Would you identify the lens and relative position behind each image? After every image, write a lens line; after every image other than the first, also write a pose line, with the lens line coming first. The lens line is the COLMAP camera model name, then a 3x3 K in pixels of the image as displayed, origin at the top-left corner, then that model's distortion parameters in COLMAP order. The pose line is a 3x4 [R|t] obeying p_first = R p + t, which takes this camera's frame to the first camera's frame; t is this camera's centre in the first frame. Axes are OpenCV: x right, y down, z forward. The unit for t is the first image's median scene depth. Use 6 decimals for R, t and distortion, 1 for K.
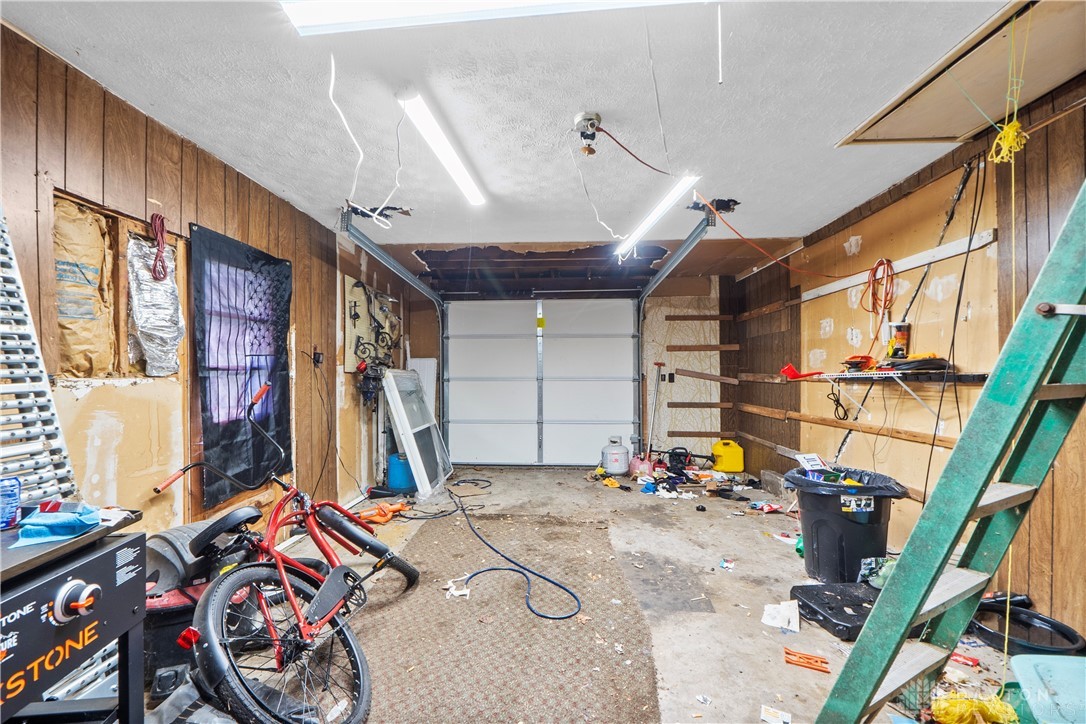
lens RADIAL K [[475.1, 0, 539.4], [0, 475.1, 370.5], [0, 0, 1]] dist [-0.001716, -0.000388]
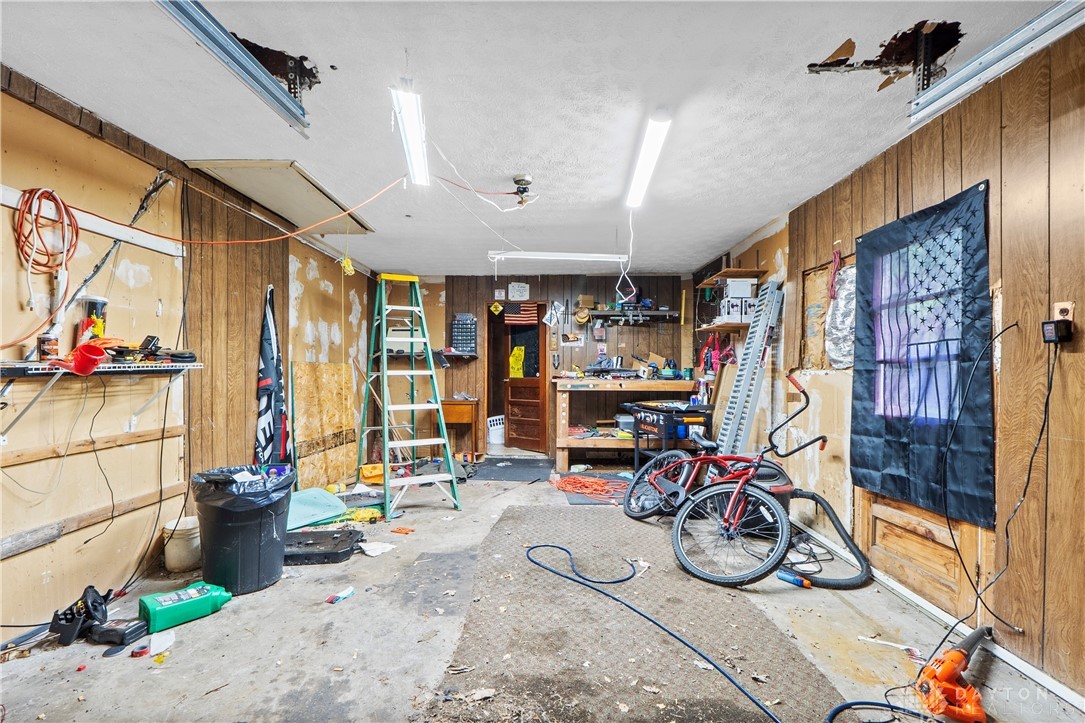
lens RADIAL K [[499.9, 0, 543.7], [0, 499.9, 367.9], [0, 0, 1]] dist [-0.000036, -0.000001]
pose [[-0.999244, 0.000075, -0.038887, 0.080187], [0.000722, 0.999861, -0.016635, 0.026753], [0.038880, -0.016650, -0.999105, 1.988644]]
